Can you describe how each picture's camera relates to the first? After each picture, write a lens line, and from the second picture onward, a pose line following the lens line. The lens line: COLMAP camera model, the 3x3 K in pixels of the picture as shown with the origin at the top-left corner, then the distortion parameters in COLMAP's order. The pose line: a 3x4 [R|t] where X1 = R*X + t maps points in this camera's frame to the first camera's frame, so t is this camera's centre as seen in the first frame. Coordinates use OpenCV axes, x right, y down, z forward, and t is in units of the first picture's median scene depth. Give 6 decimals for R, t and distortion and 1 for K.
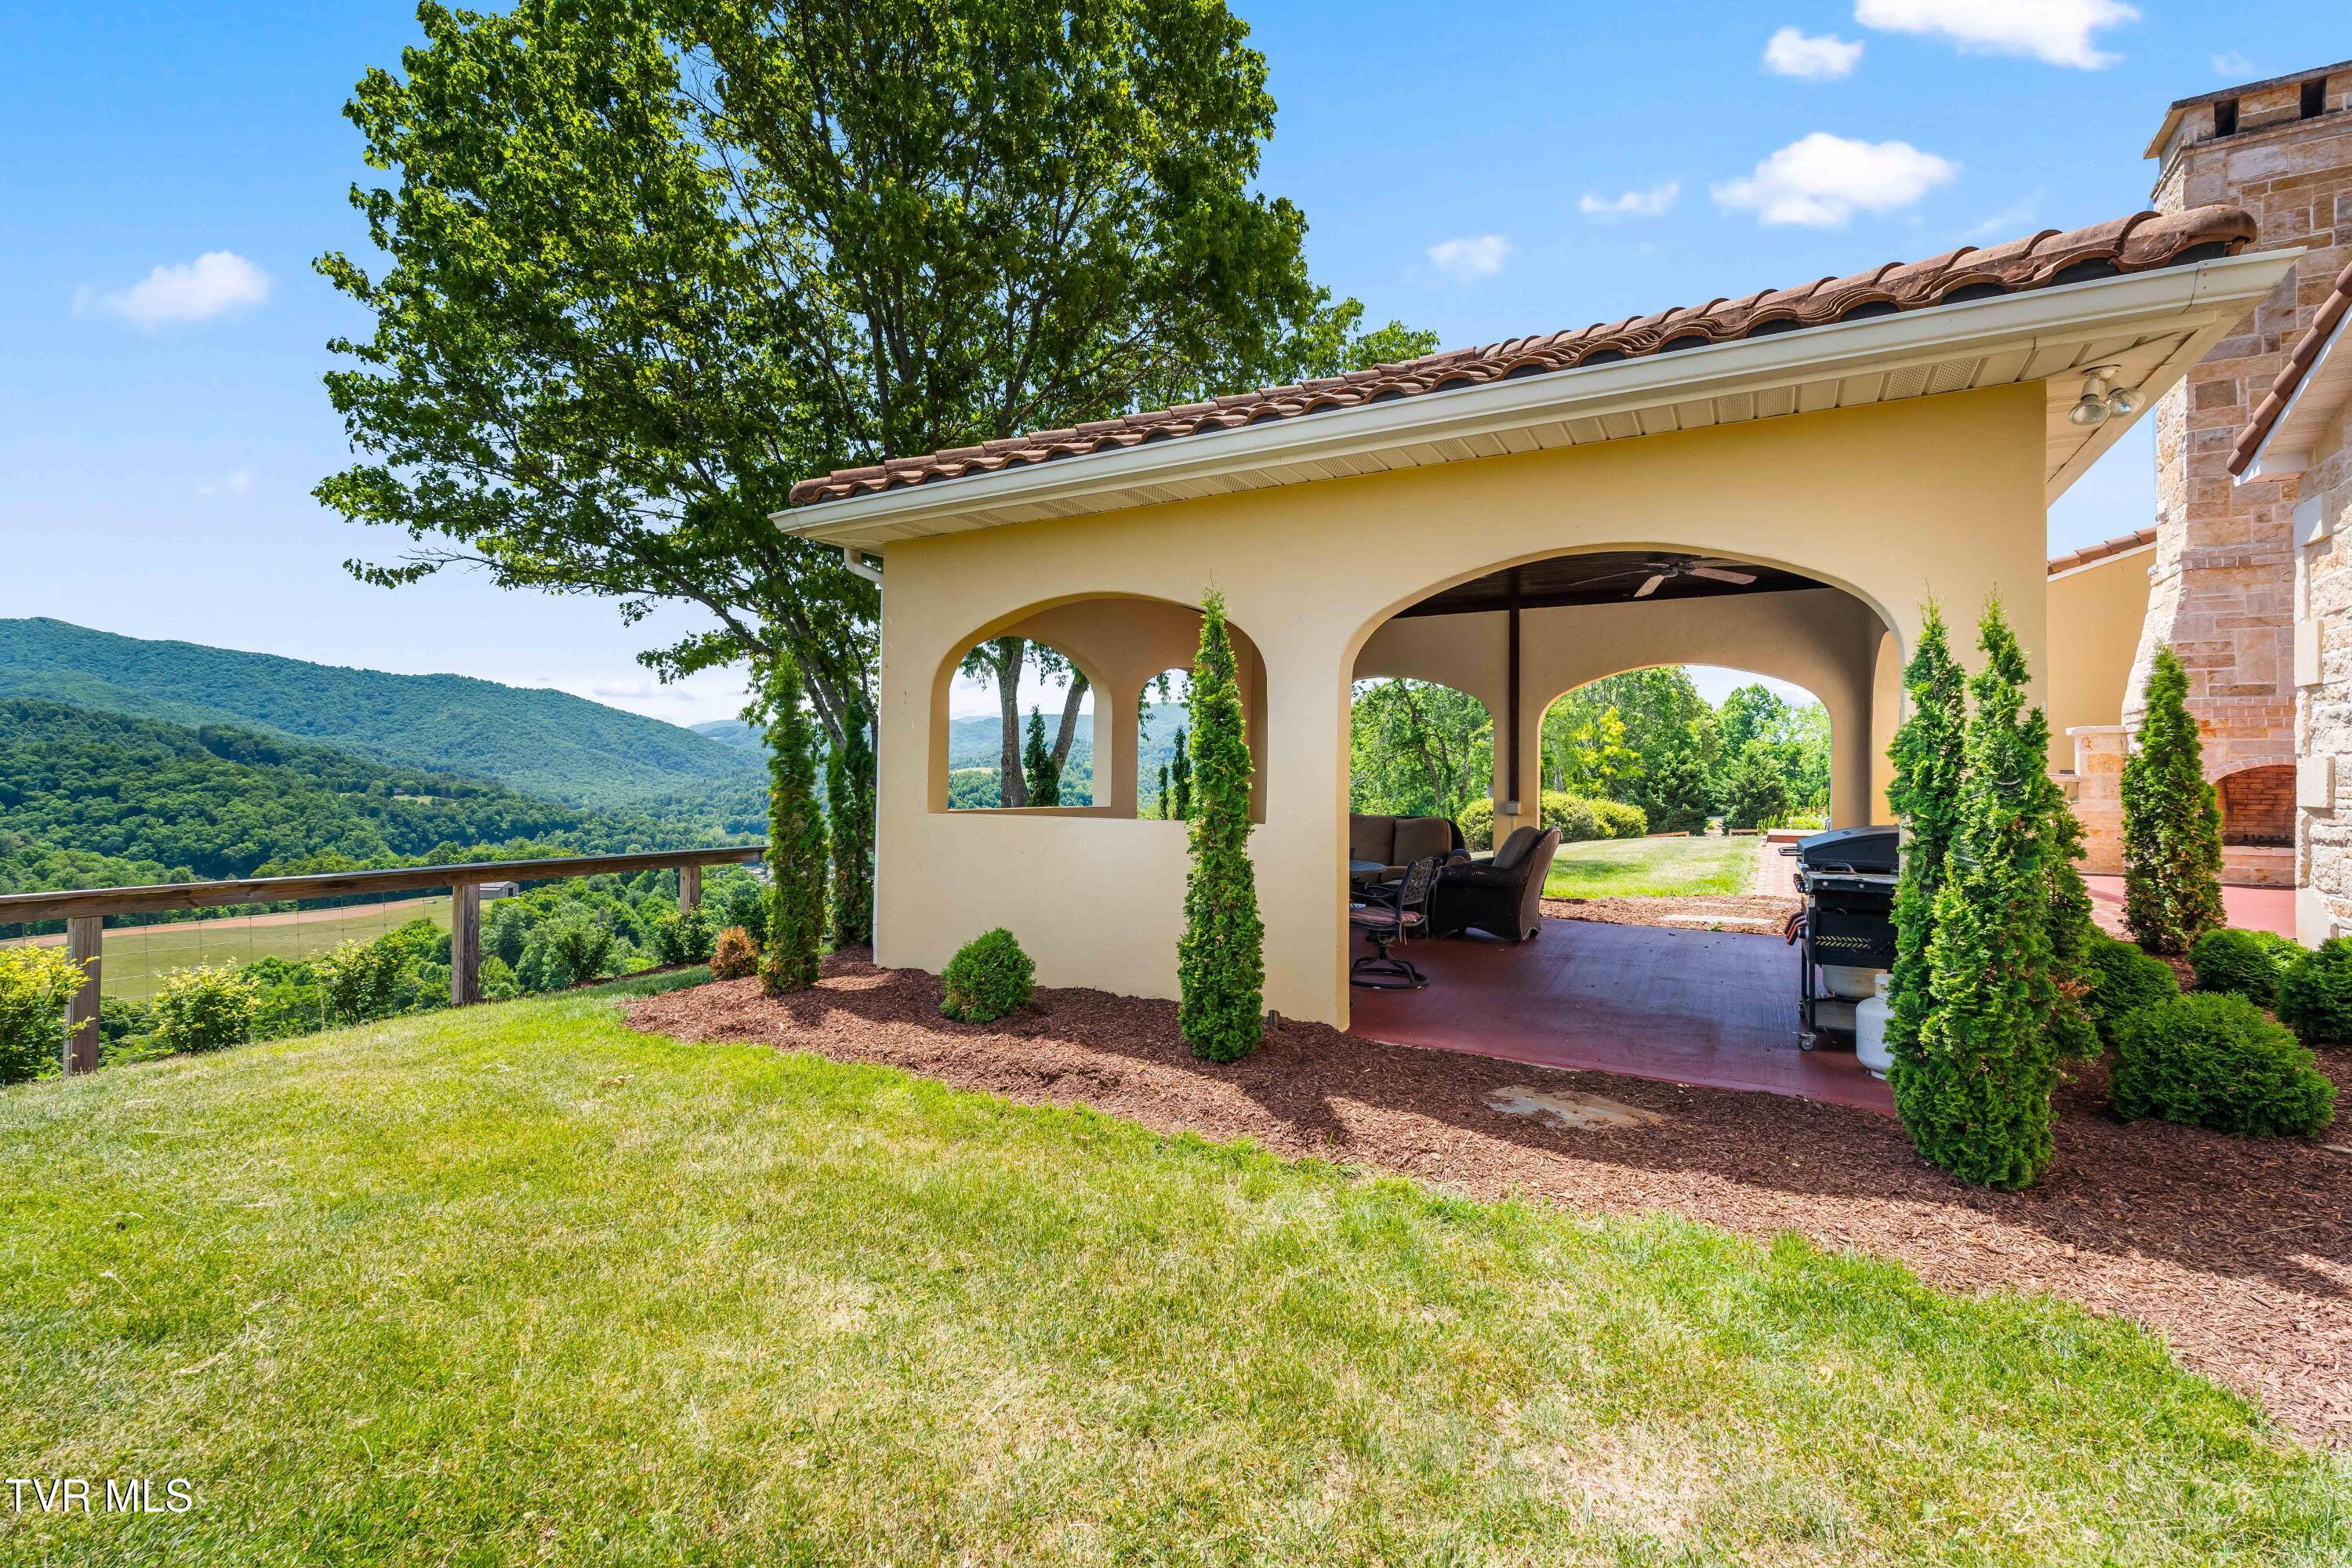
lens RADIAL K [[1052.0, 0, 1166.4], [0, 1052.0, 773.2], [0, 0, 1]] dist [0.000543, -0.000386]
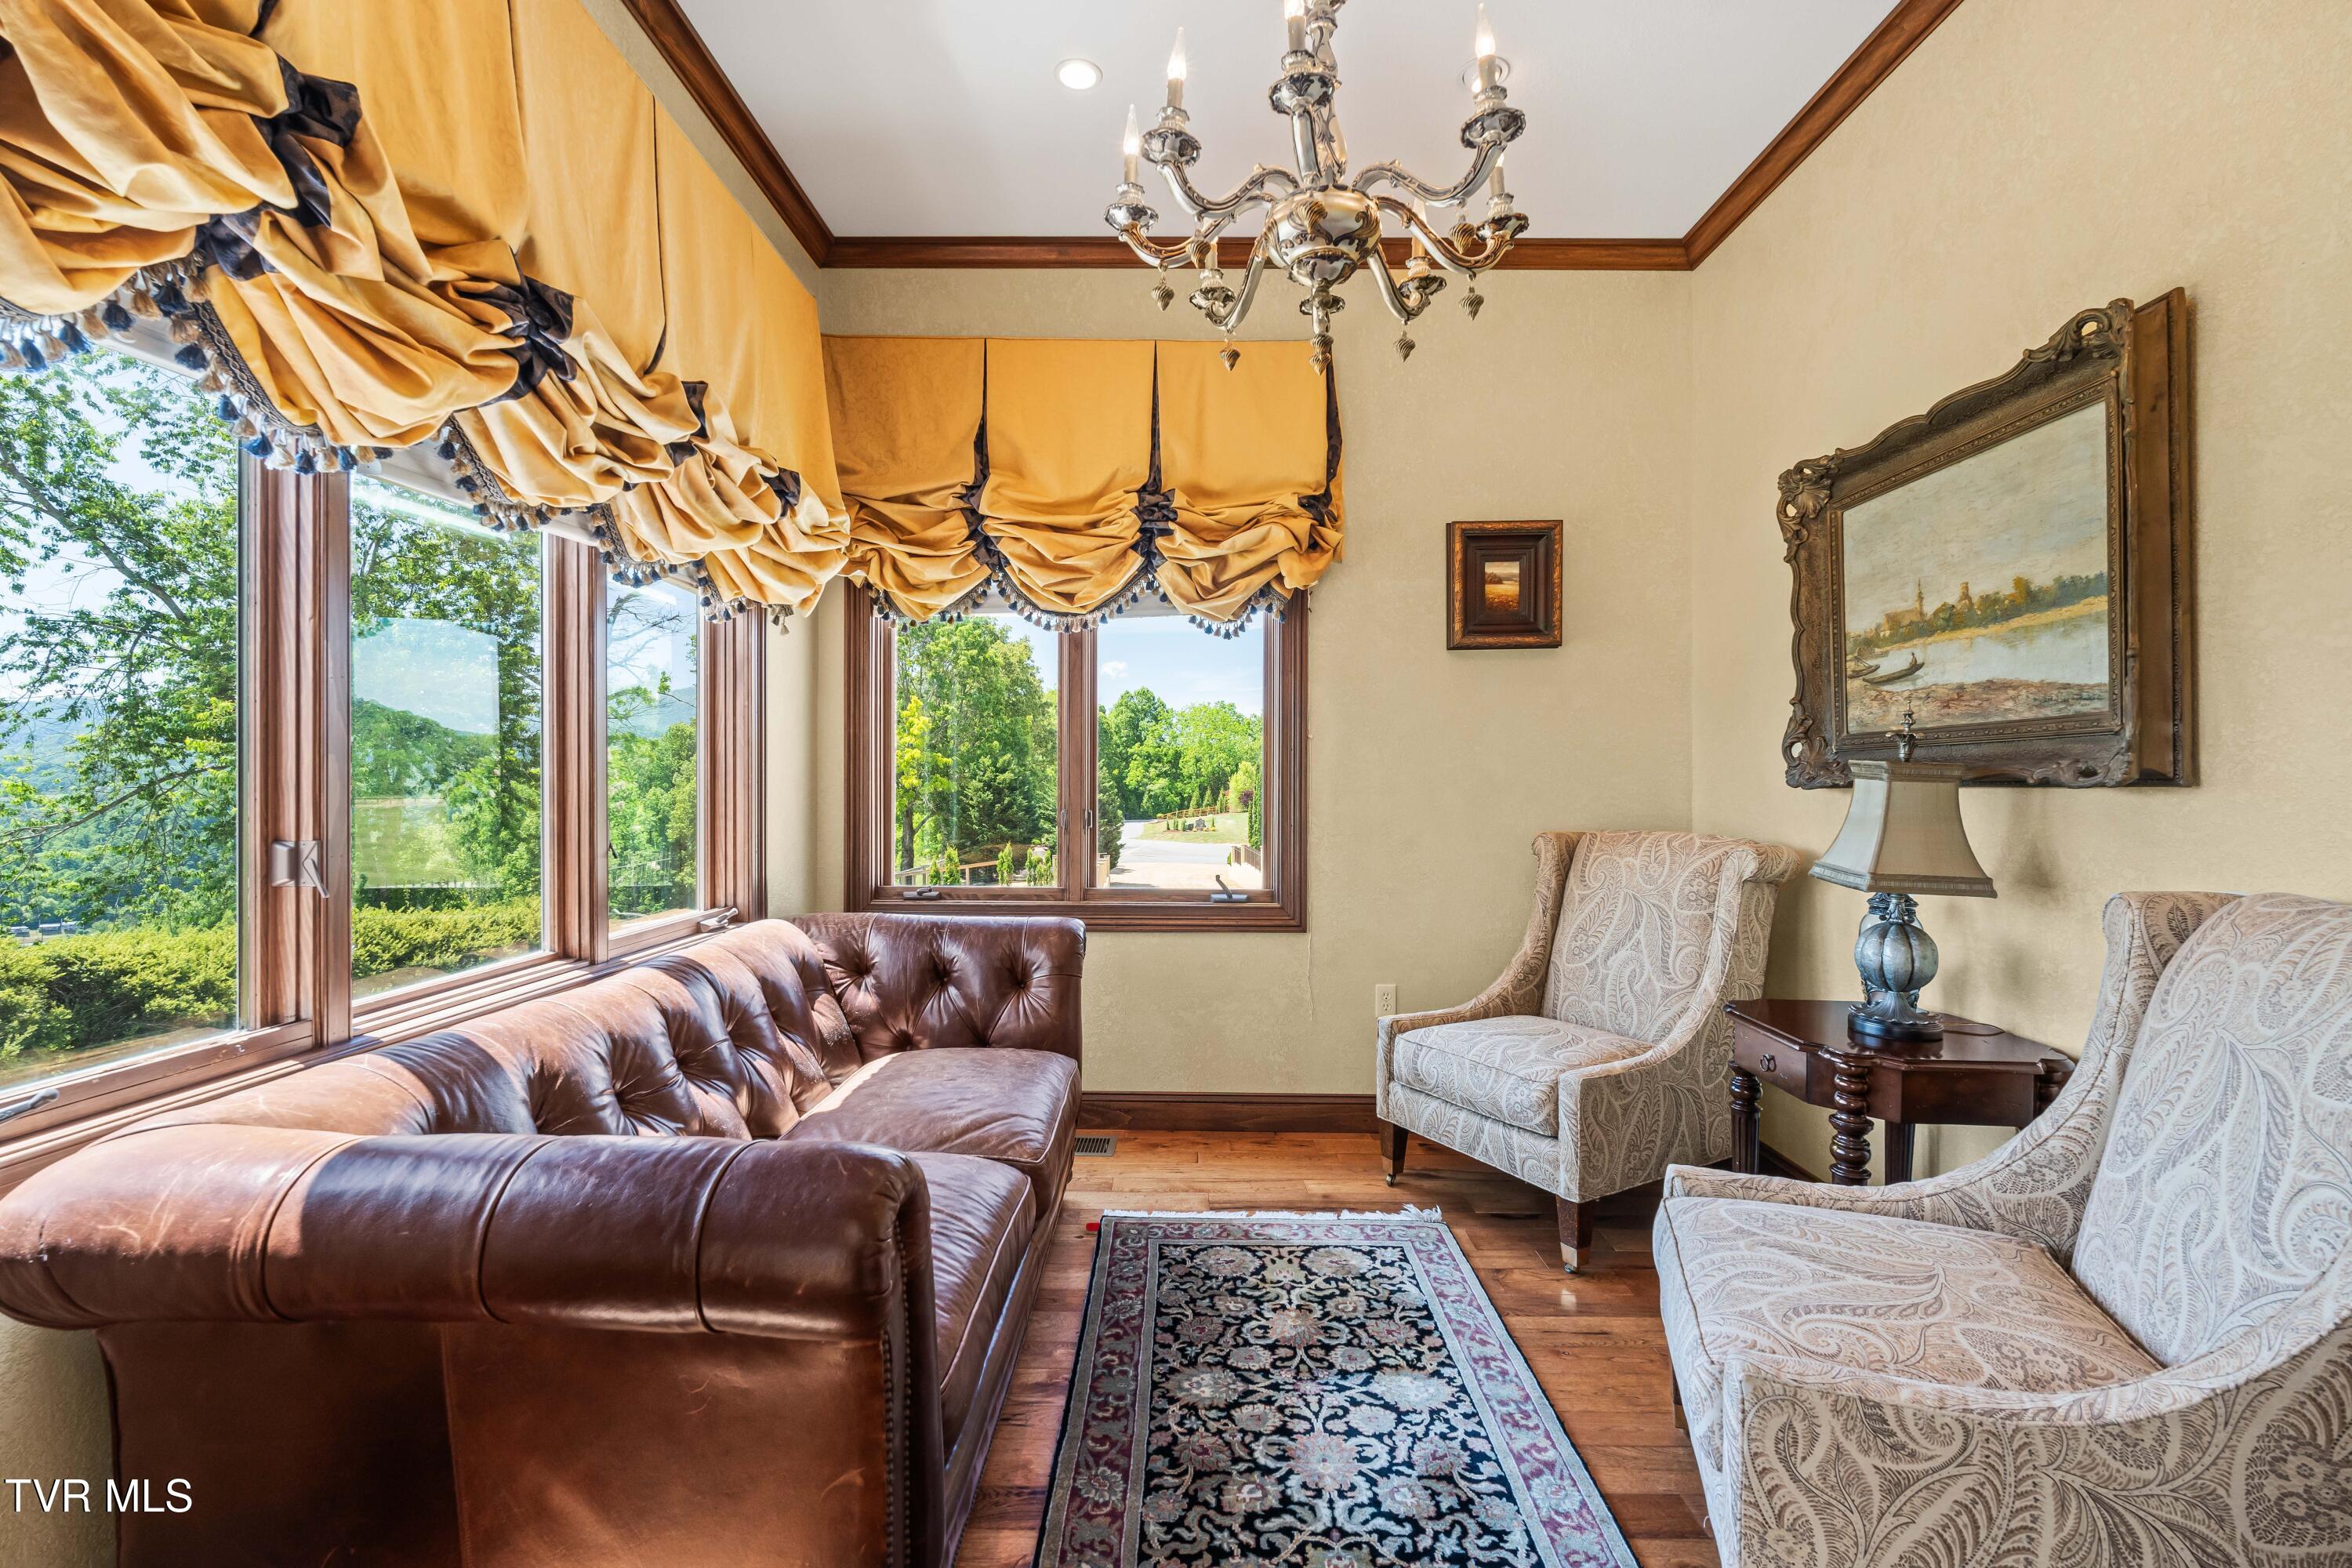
lens RADIAL K [[1052.0, 0, 1172.4], [0, 1052.0, 781.1], [0, 0, 1]] dist [0.000543, -0.000386]
pose [[0.868138, -0.010096, 0.496220, 0.213524], [0.006961, 0.999942, 0.008166, -0.007772], [-0.496274, -0.003635, 0.868158, 0.262670]]
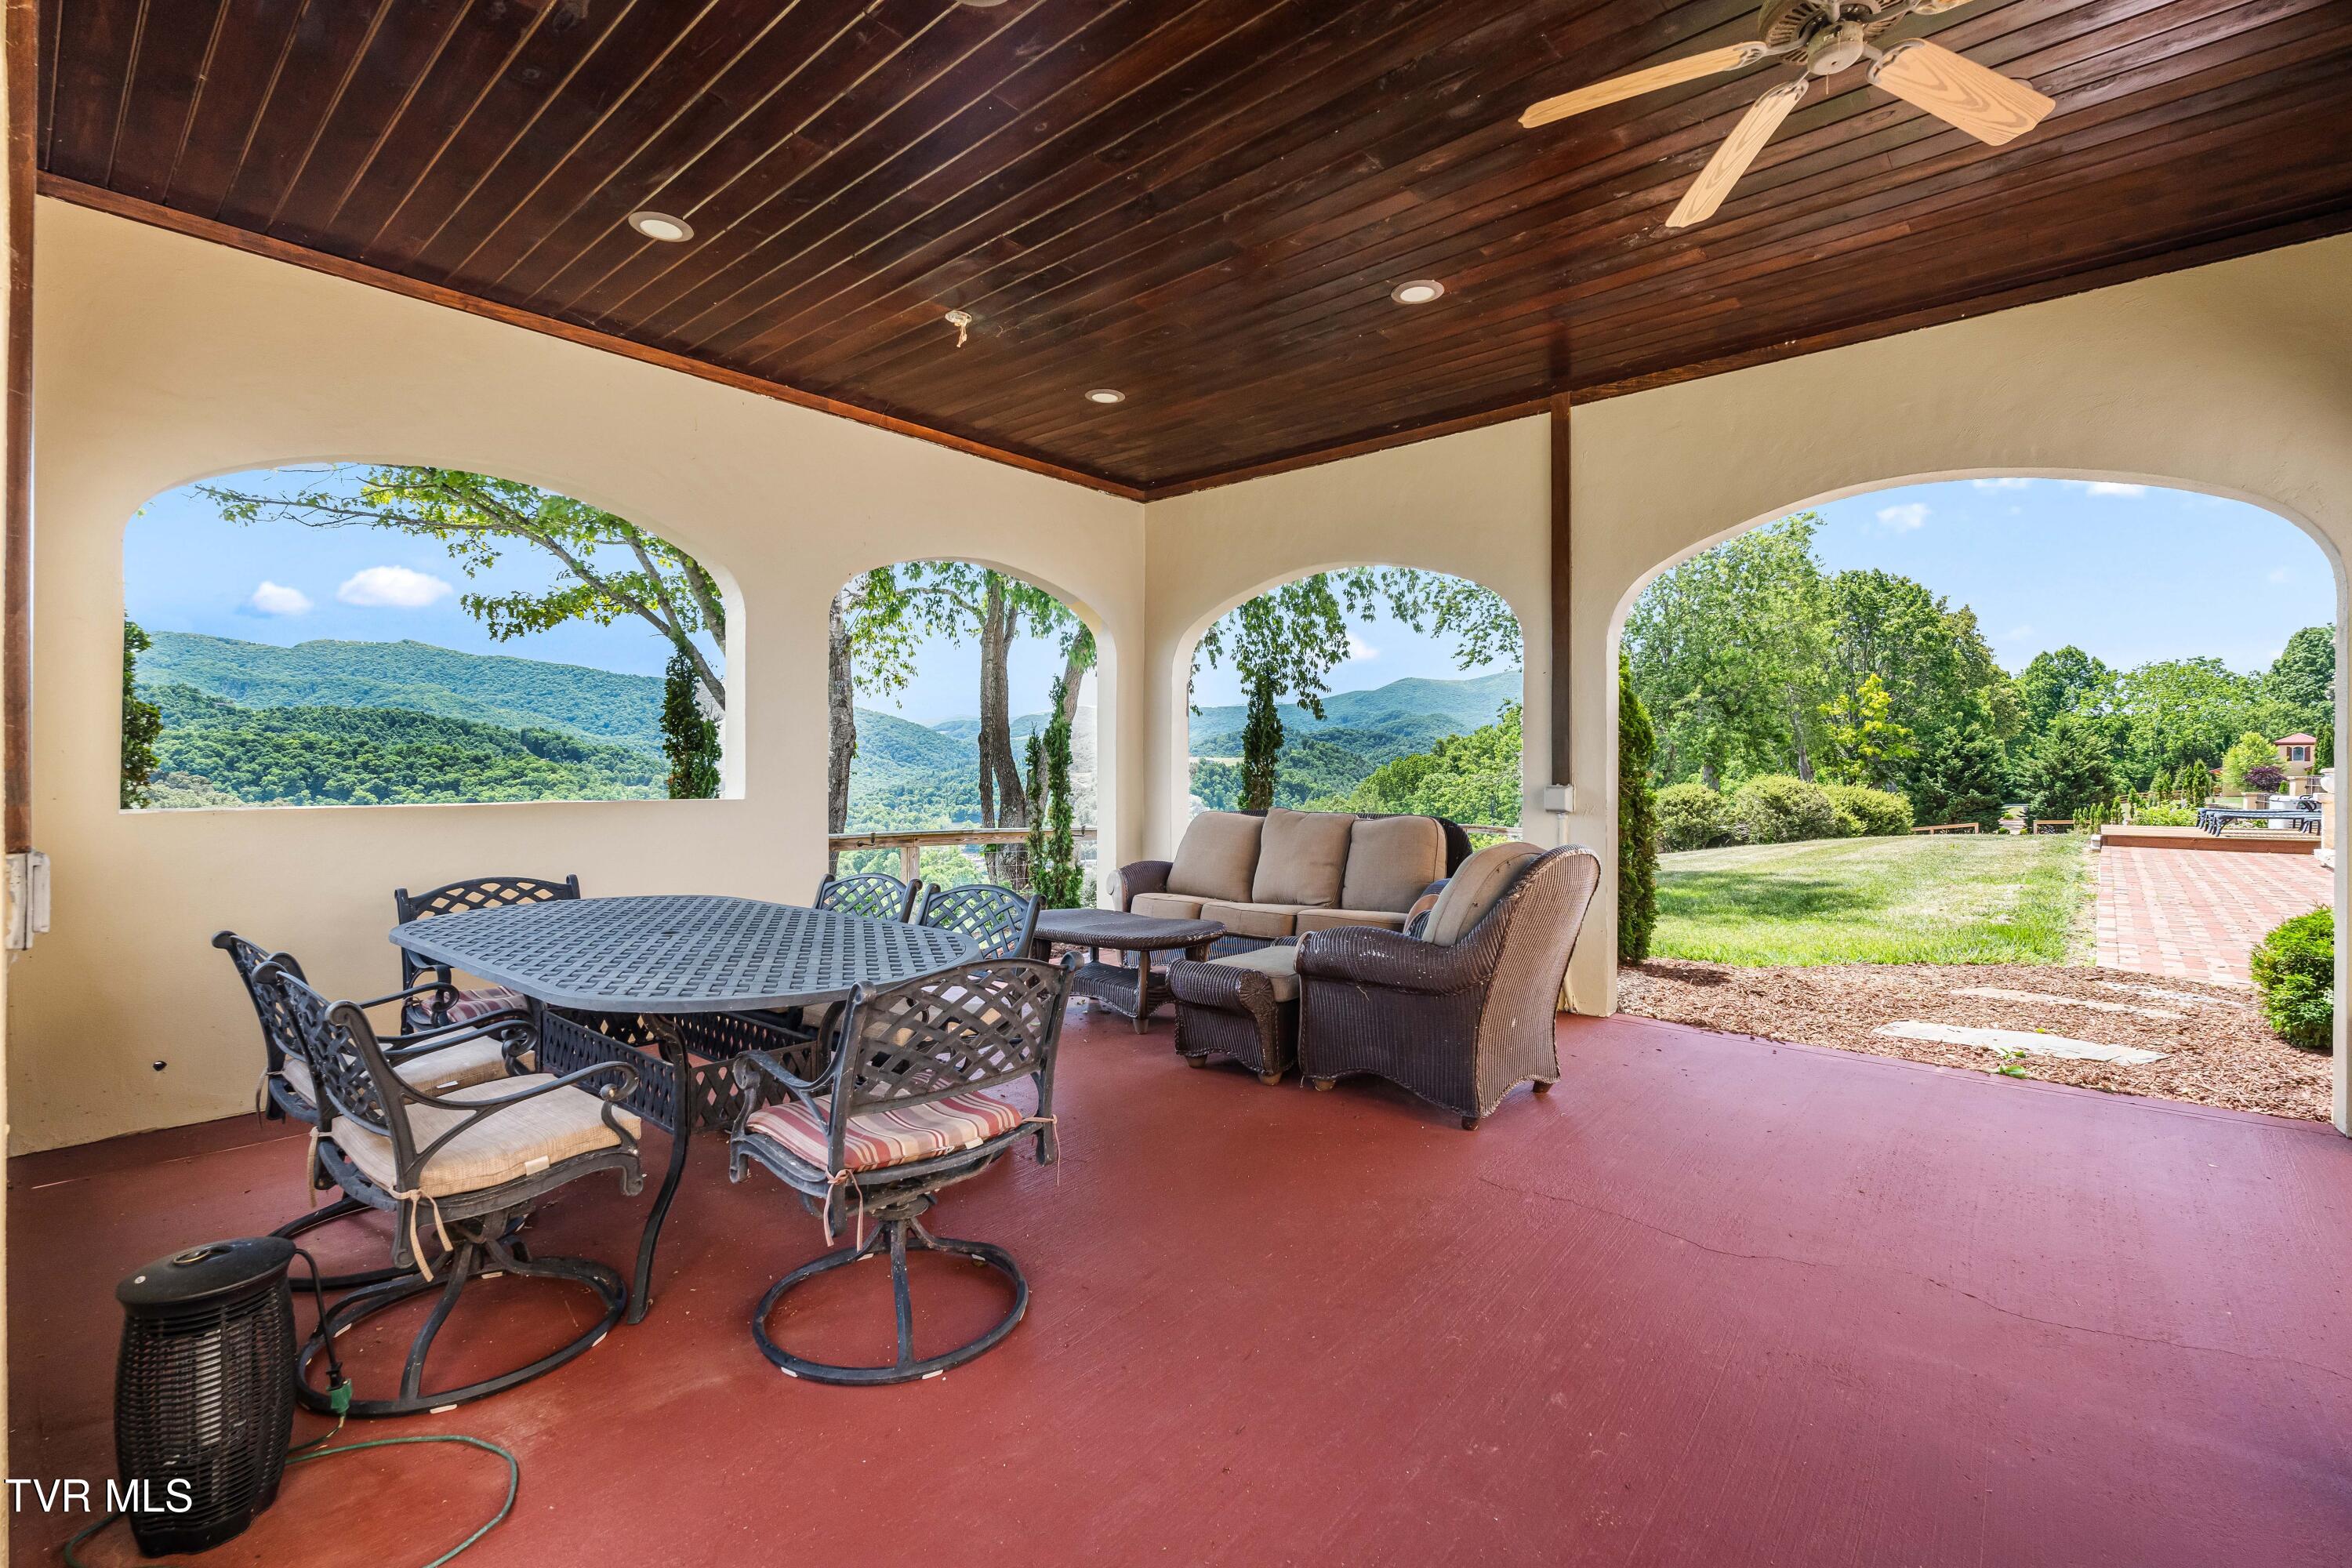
lens RADIAL K [[1052.0, 0, 1171.1], [0, 1052.0, 773.3], [0, 0, 1]] dist [0.000543, -0.000386]
pose [[0.981019, -0.008251, -0.193735, 0.035982], [0.010295, 0.999901, 0.009545, 0.002105], [0.193637, -0.011358, 0.981008, 0.068364]]
